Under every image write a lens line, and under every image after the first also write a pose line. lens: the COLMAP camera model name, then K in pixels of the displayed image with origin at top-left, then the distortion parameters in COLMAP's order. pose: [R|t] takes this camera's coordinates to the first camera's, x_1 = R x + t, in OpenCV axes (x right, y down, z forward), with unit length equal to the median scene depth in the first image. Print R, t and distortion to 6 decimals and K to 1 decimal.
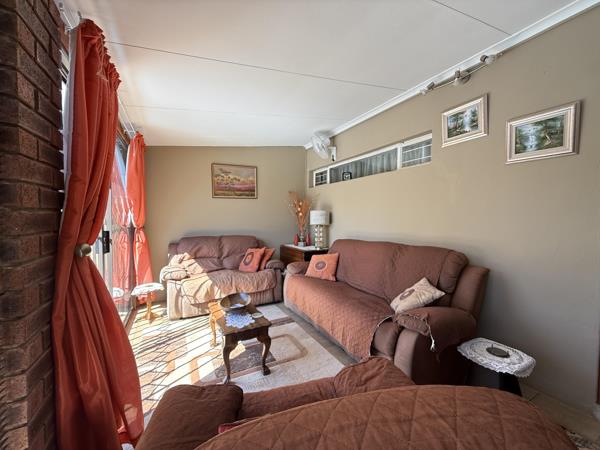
lens RADIAL K [[238.7, 0, 299.6], [0, 238.7, 224.2], [0, 0, 1]] dist [-0.001897, -0.000102]
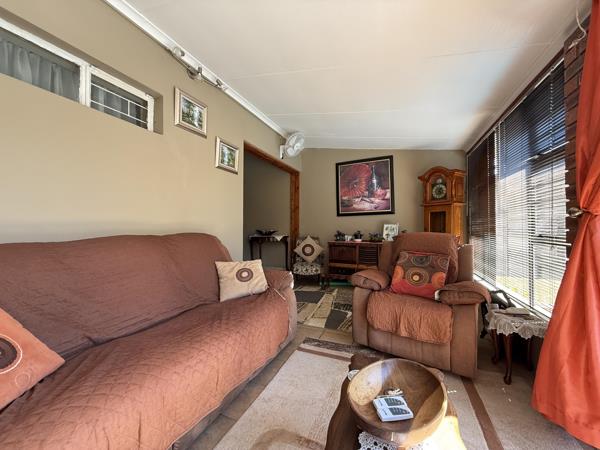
lens RADIAL K [[238.7, 0, 298.9], [0, 238.7, 224.2], [0, 0, 1]] dist [-0.001897, -0.000102]
pose [[-0.634183, -0.002300, 0.773179, -0.269329], [0.016166, 0.999738, 0.016234, 0.033568], [-0.773014, 0.022794, -0.633980, 0.792923]]
